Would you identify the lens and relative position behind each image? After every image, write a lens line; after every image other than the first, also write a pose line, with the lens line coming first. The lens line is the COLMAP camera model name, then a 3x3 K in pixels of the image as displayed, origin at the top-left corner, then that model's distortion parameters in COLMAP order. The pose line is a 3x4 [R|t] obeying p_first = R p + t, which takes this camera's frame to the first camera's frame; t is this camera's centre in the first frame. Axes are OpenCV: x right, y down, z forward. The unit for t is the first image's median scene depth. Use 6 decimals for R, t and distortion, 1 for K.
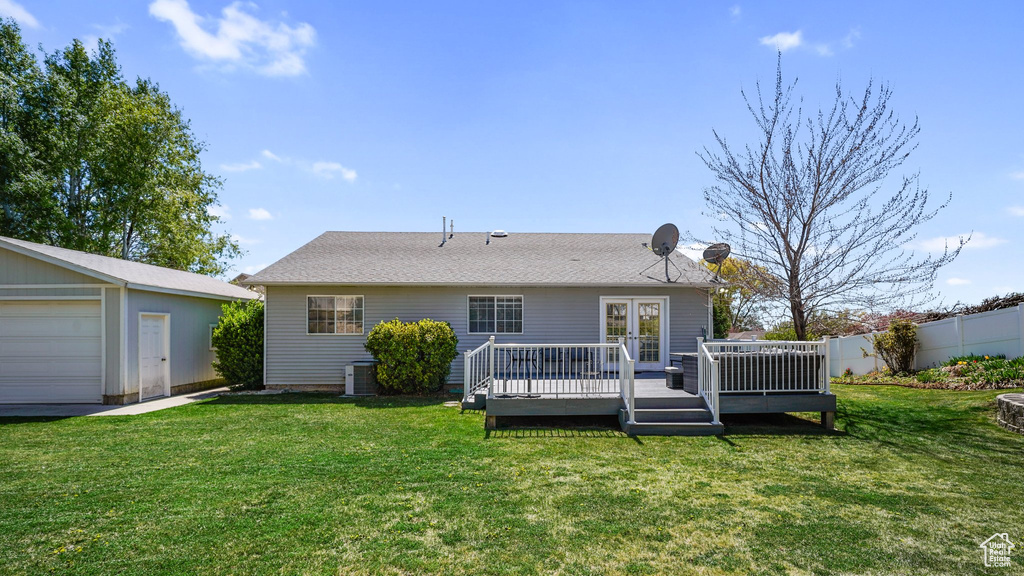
lens RADIAL K [[471.6, 0, 511.4], [0, 471.6, 330.3], [0, 0, 1]] dist [0.001086, 0.001720]
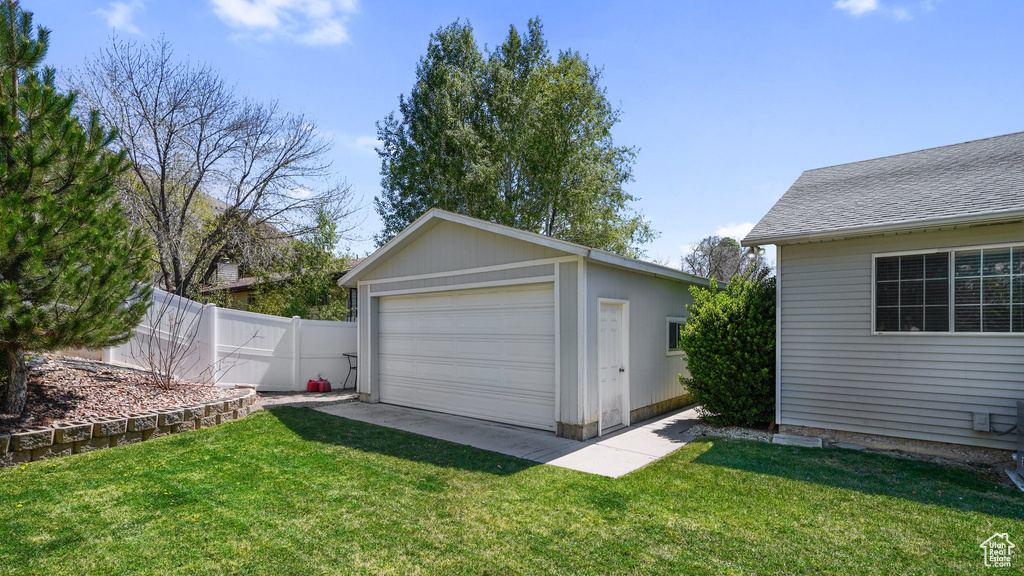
lens RADIAL K [[471.6, 0, 511.4], [0, 471.6, 330.3], [0, 0, 1]] dist [0.001086, 0.001720]
pose [[0.752434, 0.001709, -0.658665, -0.382890], [0.001543, 0.999989, 0.004356, 0.002533], [0.658665, -0.004294, 0.752424, 0.366655]]
